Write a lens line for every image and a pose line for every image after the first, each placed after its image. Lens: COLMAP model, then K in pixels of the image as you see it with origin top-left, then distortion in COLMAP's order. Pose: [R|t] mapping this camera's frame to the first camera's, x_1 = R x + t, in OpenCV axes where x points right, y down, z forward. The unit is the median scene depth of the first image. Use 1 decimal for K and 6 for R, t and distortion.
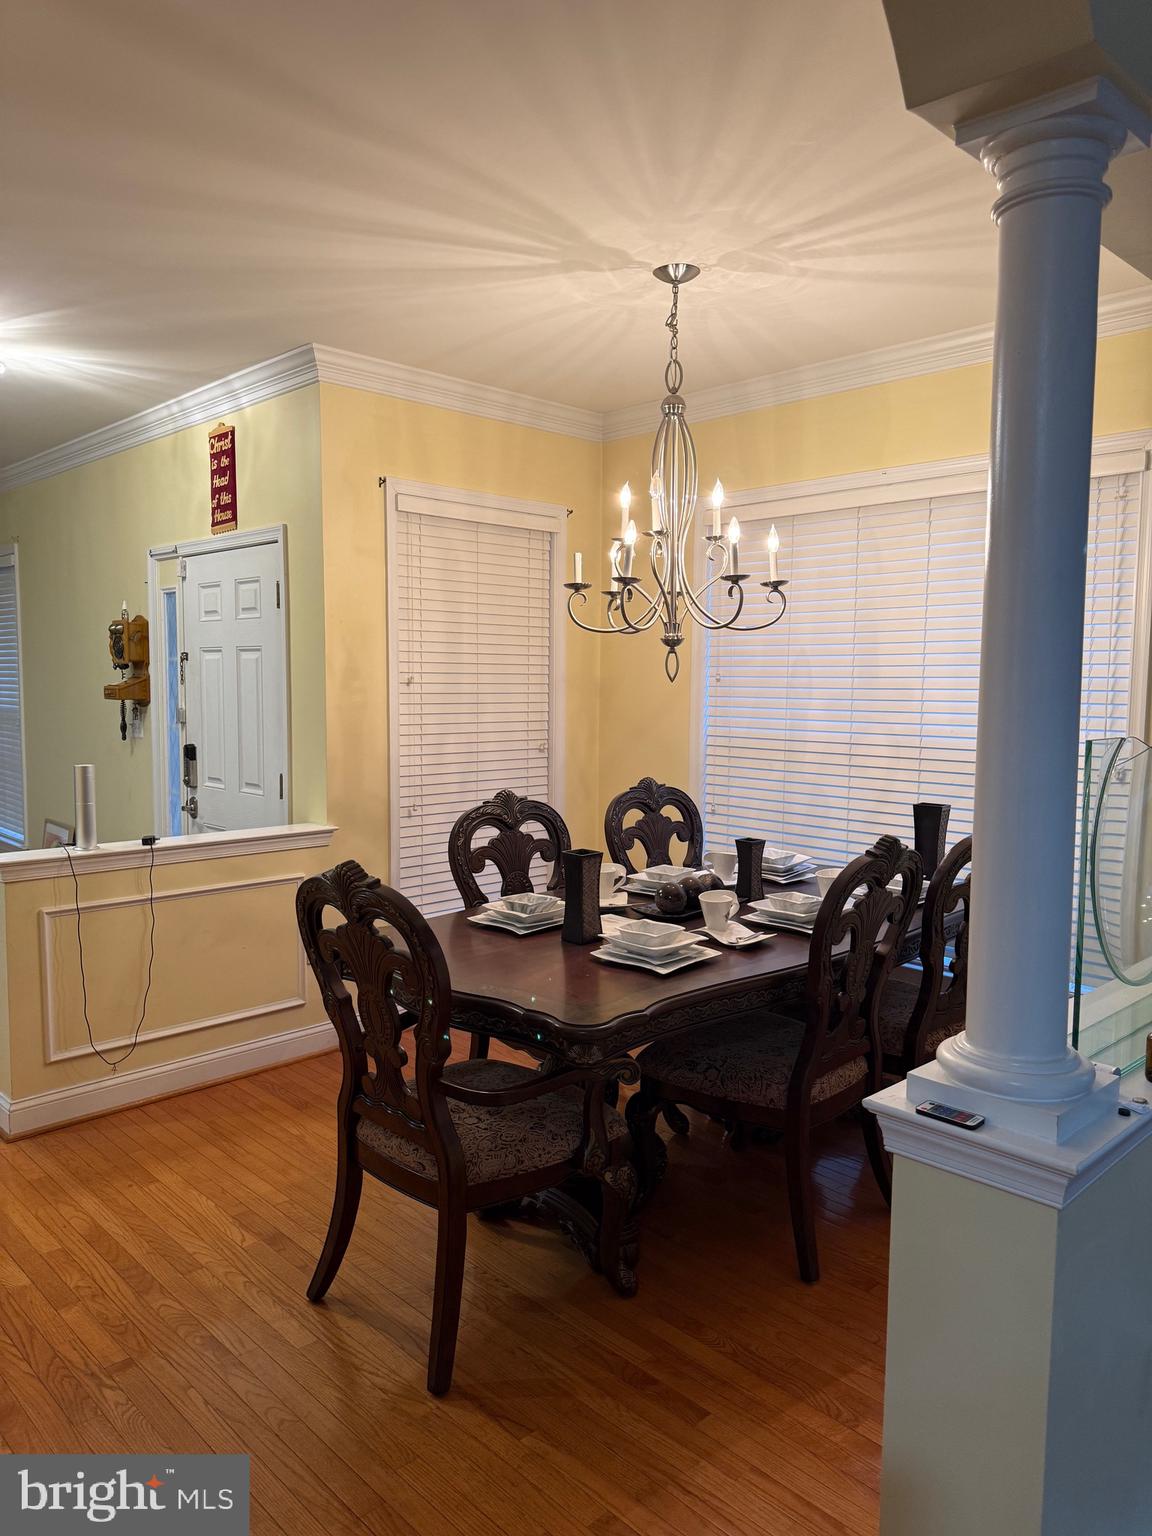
lens RADIAL K [[1078.4, 0, 576.0], [0, 1078.4, 768.0], [0, 0, 1]] dist [0.211759, -0.432612]
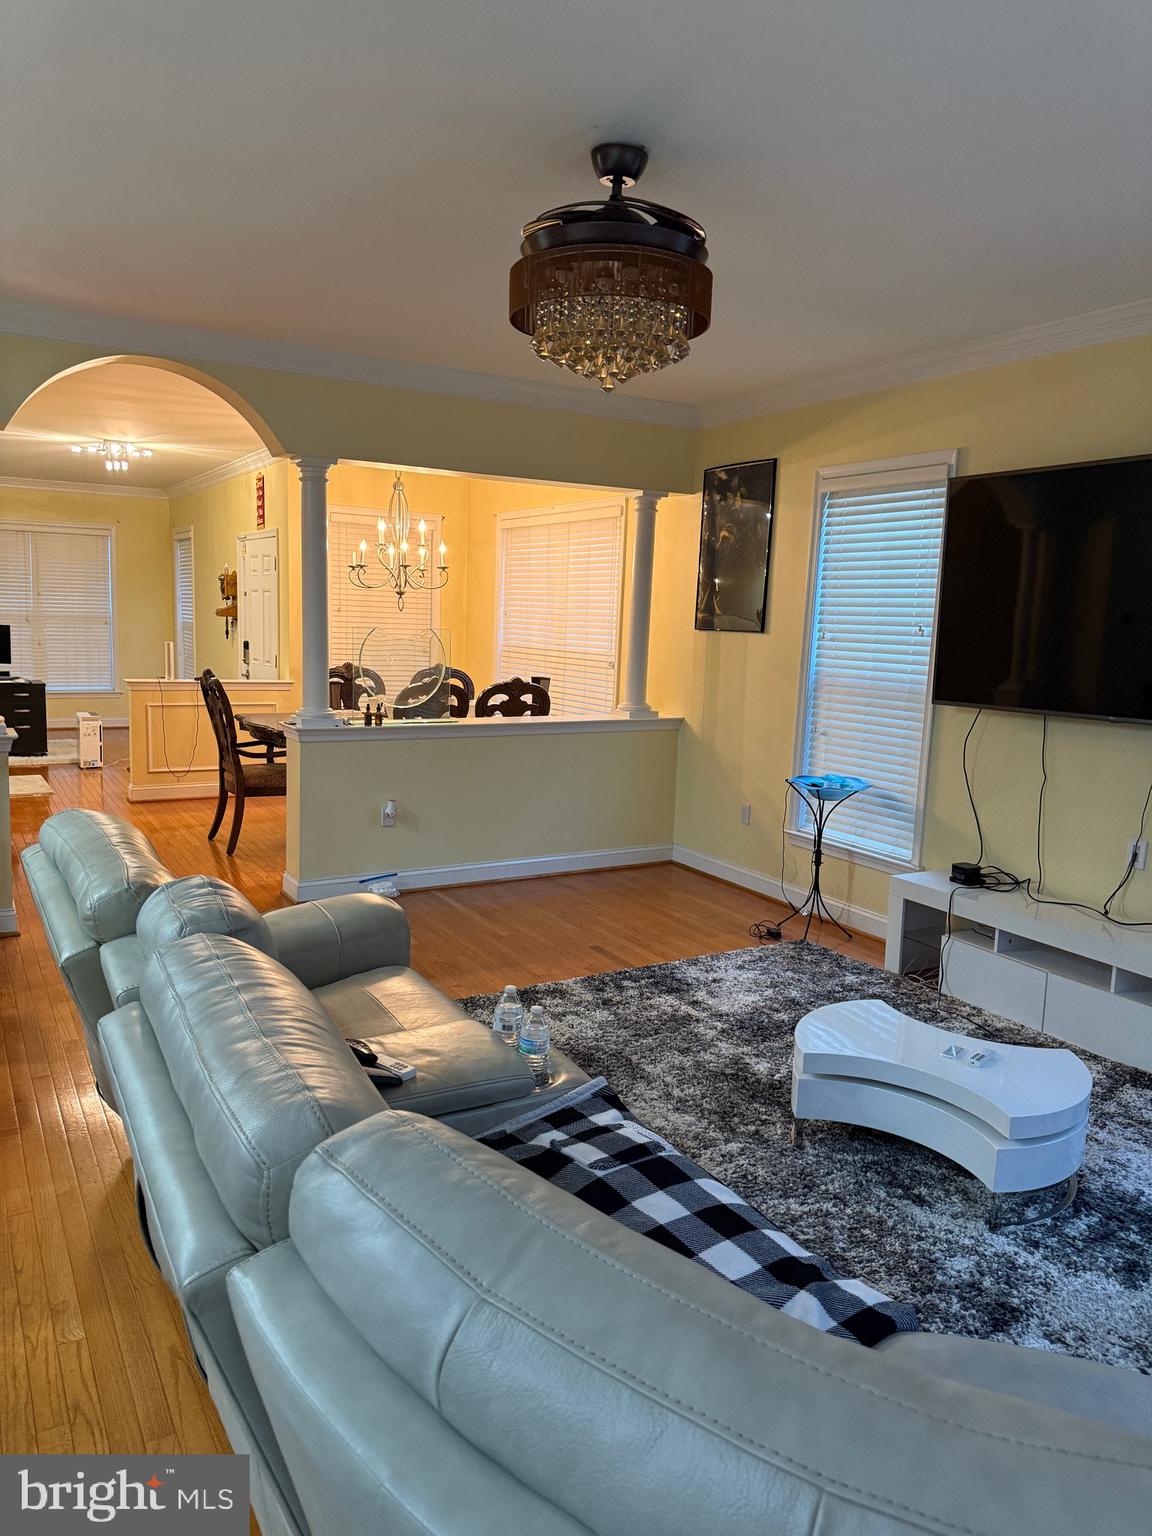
lens RADIAL K [[1078.4, 0, 576.0], [0, 1078.4, 768.0], [0, 0, 1]] dist [0.211759, -0.432612]
pose [[0.971521, 0.057614, -0.229843, 0.686334], [-0.045244, 0.997248, 0.058737, 0.064757], [0.232595, -0.046665, 0.971454, -0.764564]]
